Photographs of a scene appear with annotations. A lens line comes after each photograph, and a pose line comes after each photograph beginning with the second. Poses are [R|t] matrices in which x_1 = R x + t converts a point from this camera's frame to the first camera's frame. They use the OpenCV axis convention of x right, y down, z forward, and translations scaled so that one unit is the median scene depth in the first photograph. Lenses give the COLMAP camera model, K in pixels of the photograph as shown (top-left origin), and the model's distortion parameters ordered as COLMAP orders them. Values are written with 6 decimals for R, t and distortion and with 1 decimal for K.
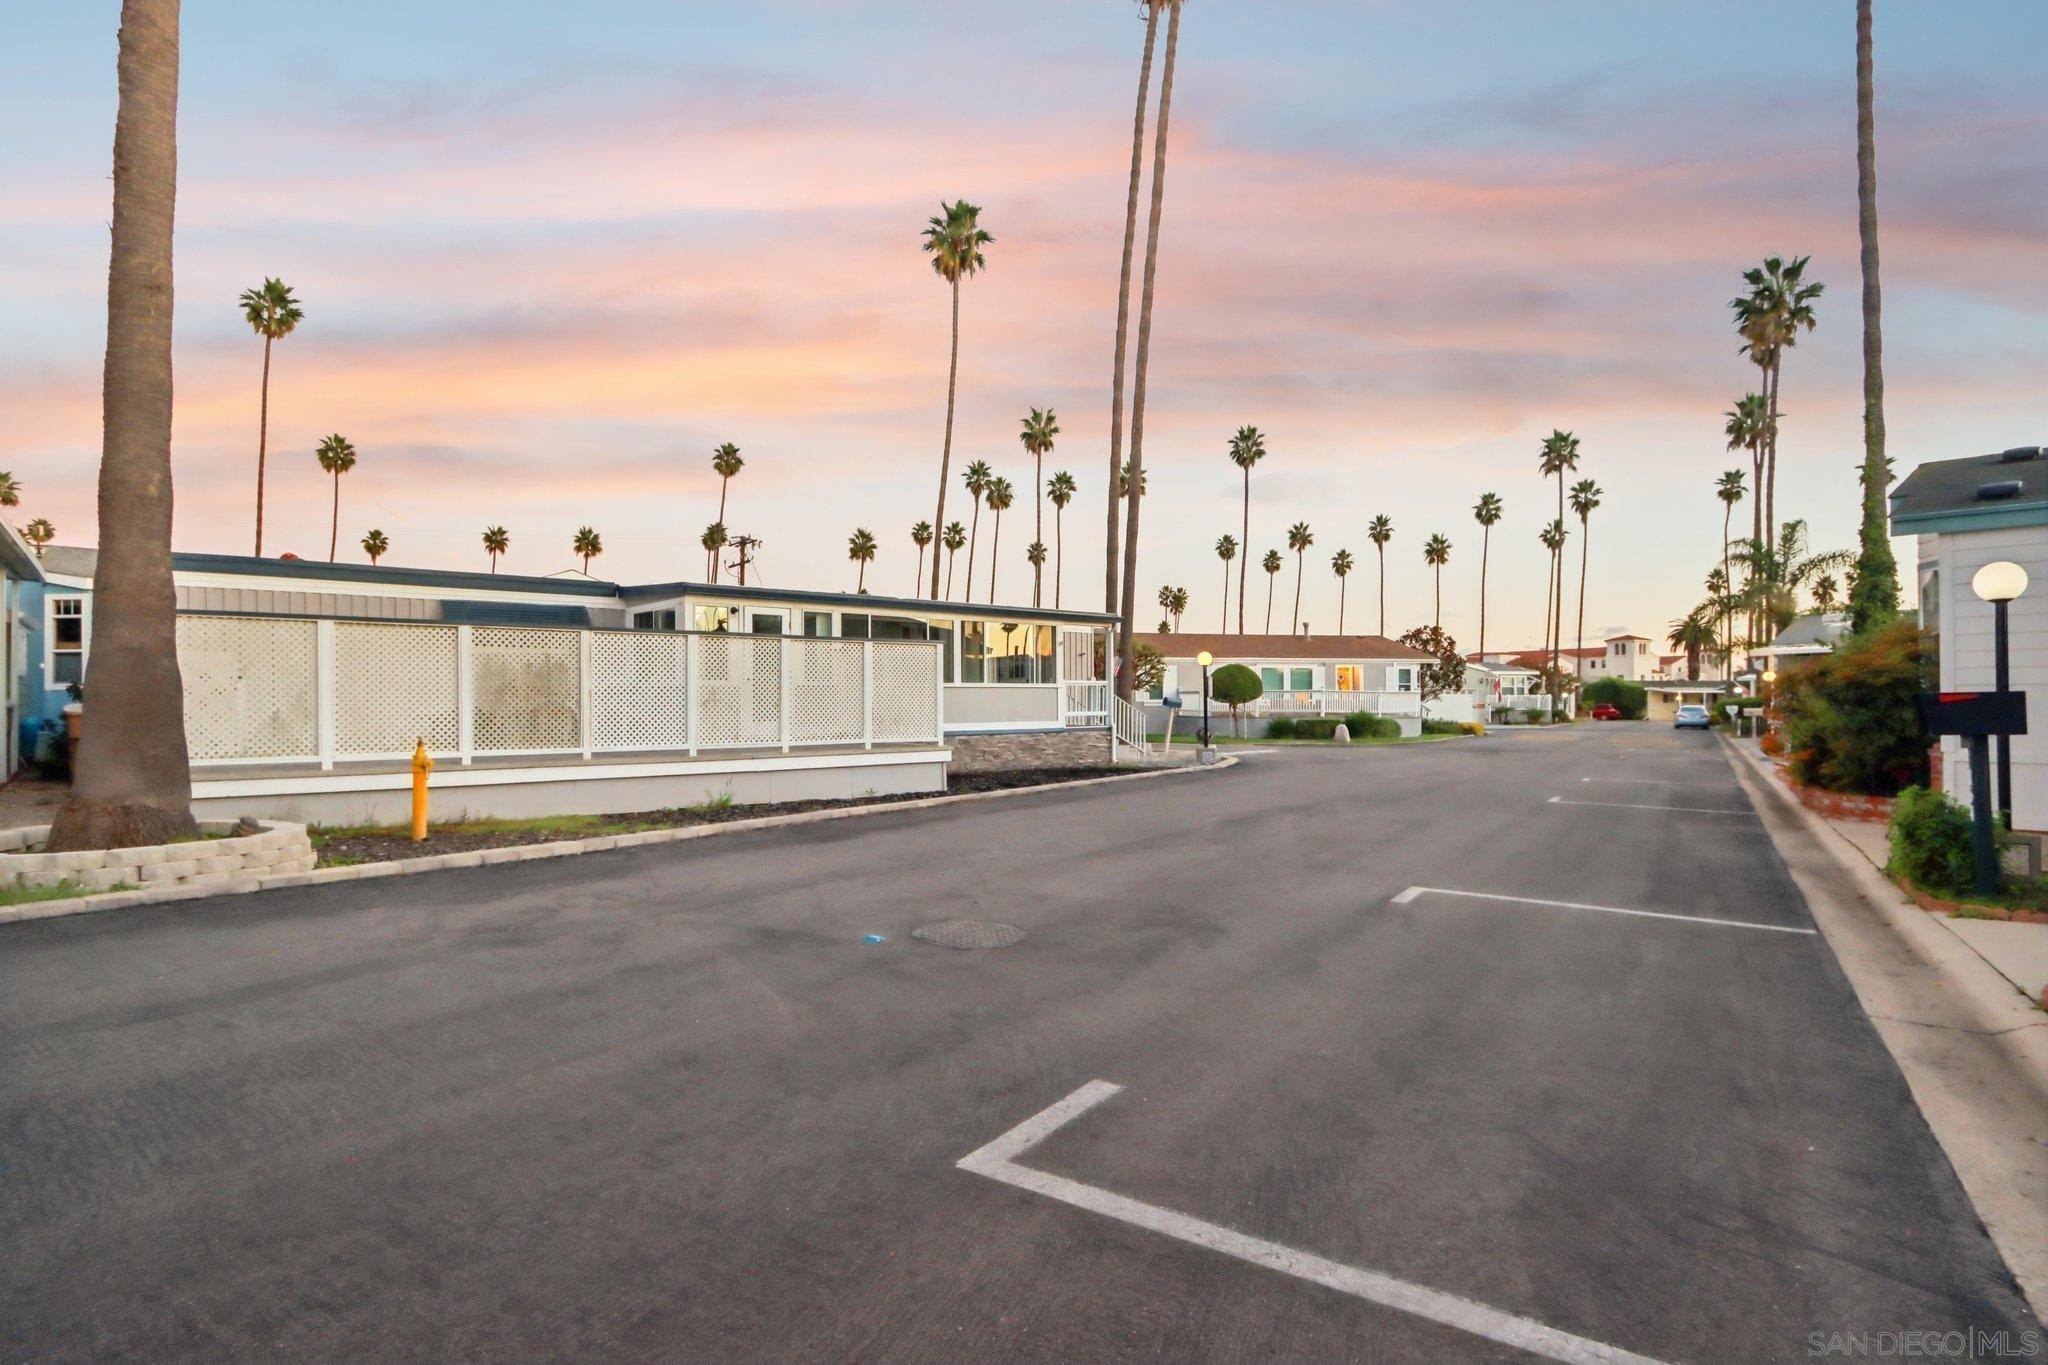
lens RADIAL K [[1026.4, 0, 1023.8], [0, 1026.4, 696.2], [0, 0, 1]] dist [0.002887, 0.000337]
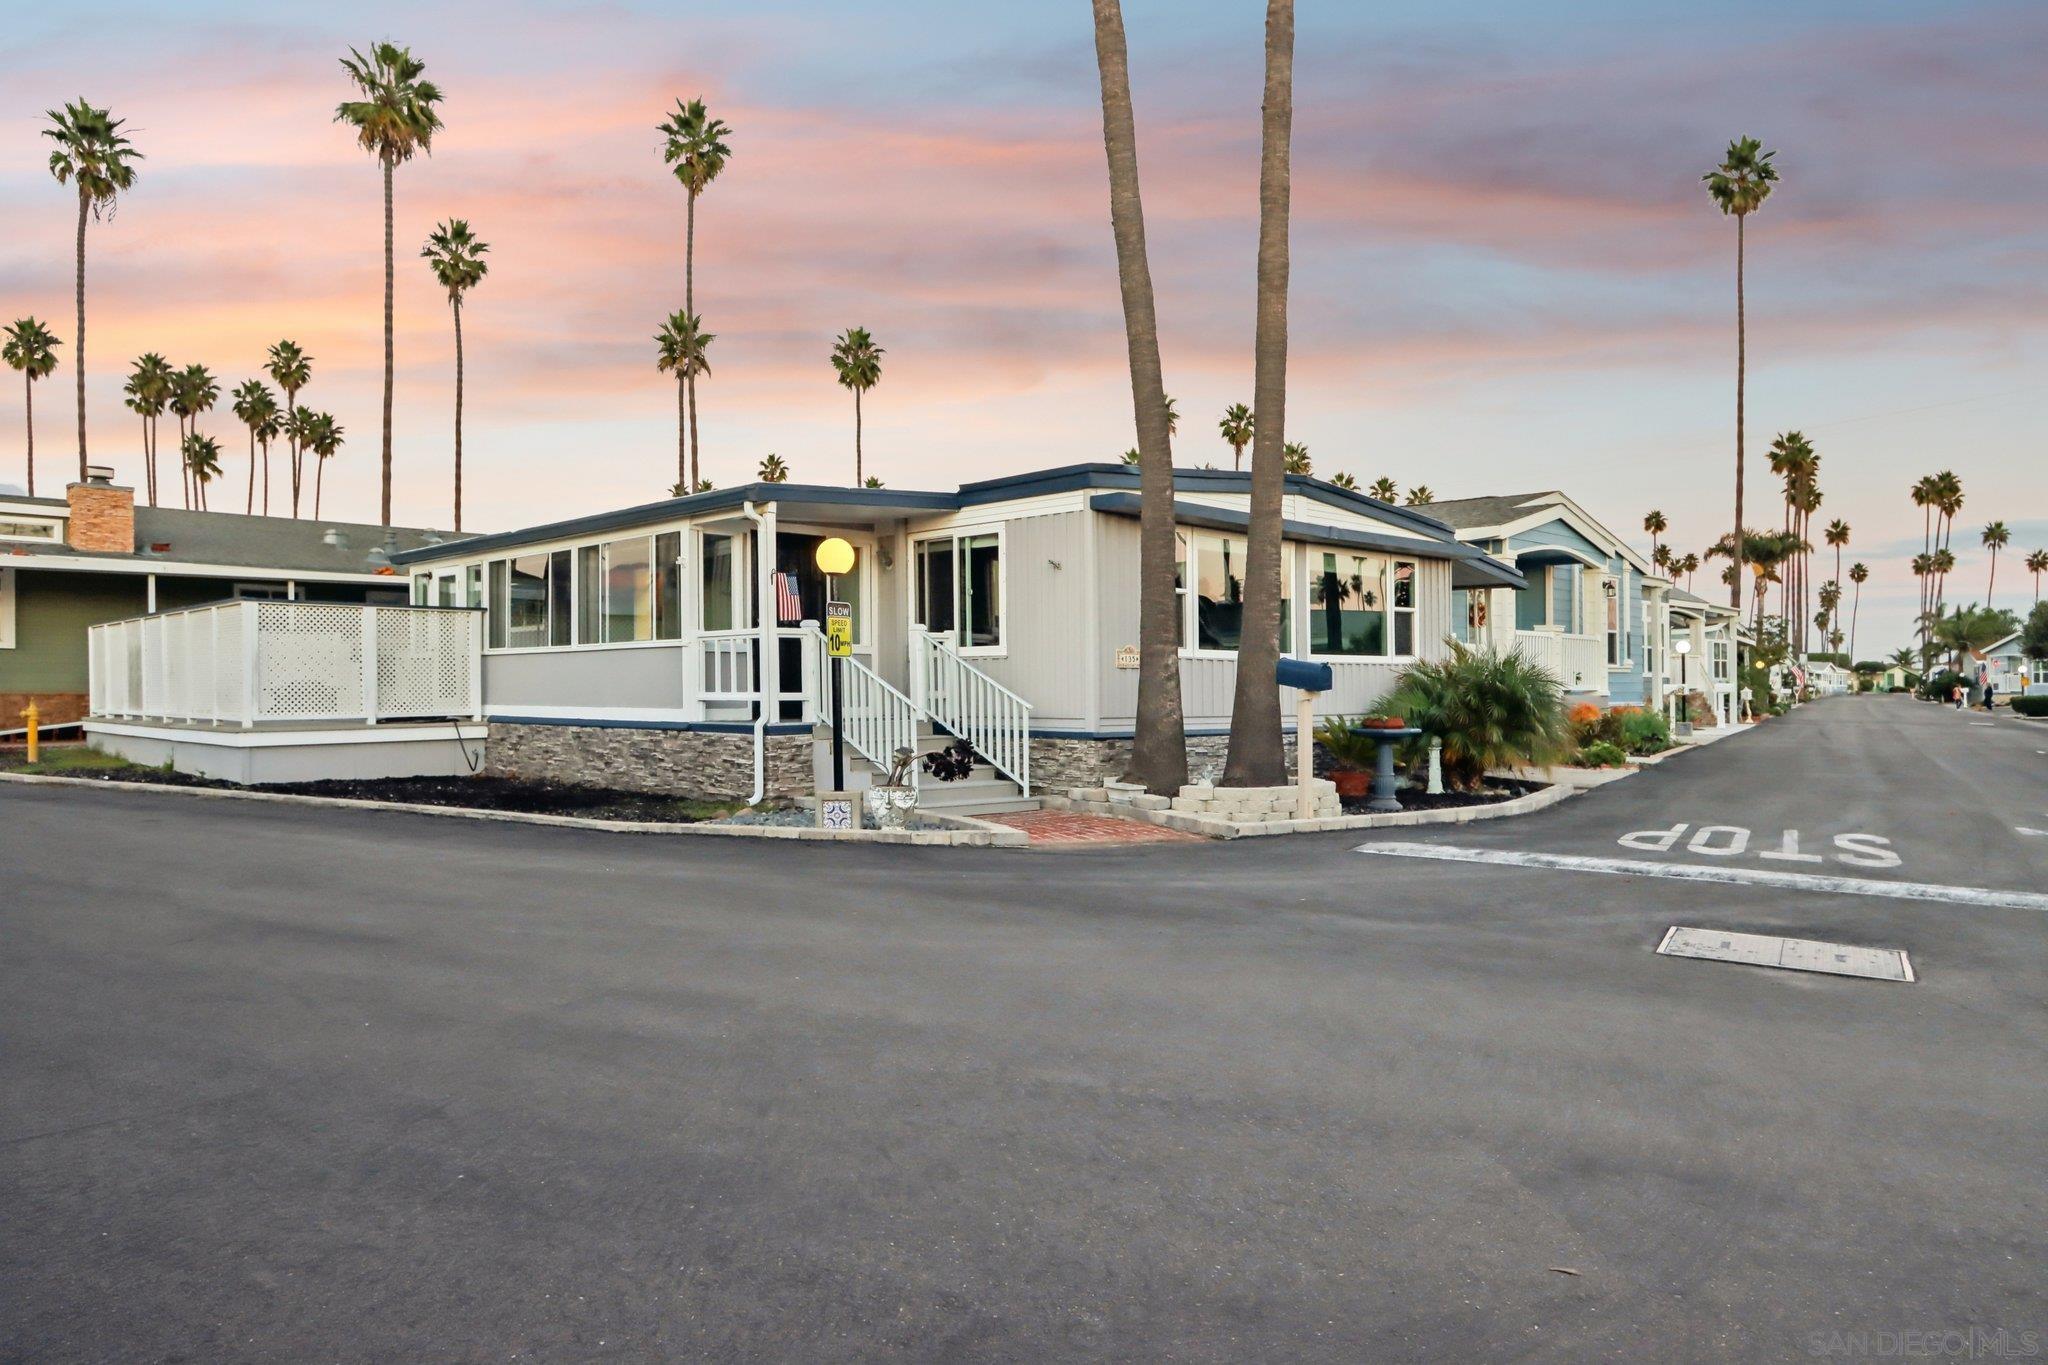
lens RADIAL K [[1380.9, 0, 1015.7], [0, 1380.9, 690.0], [0, 0, 1]] dist [-0.015775, 0.014728]
pose [[0.033994, -0.002667, -0.999418, 0.829566], [0.003675, 0.999990, -0.002543, 0.018698], [0.999415, -0.003587, 0.034004, 1.259101]]
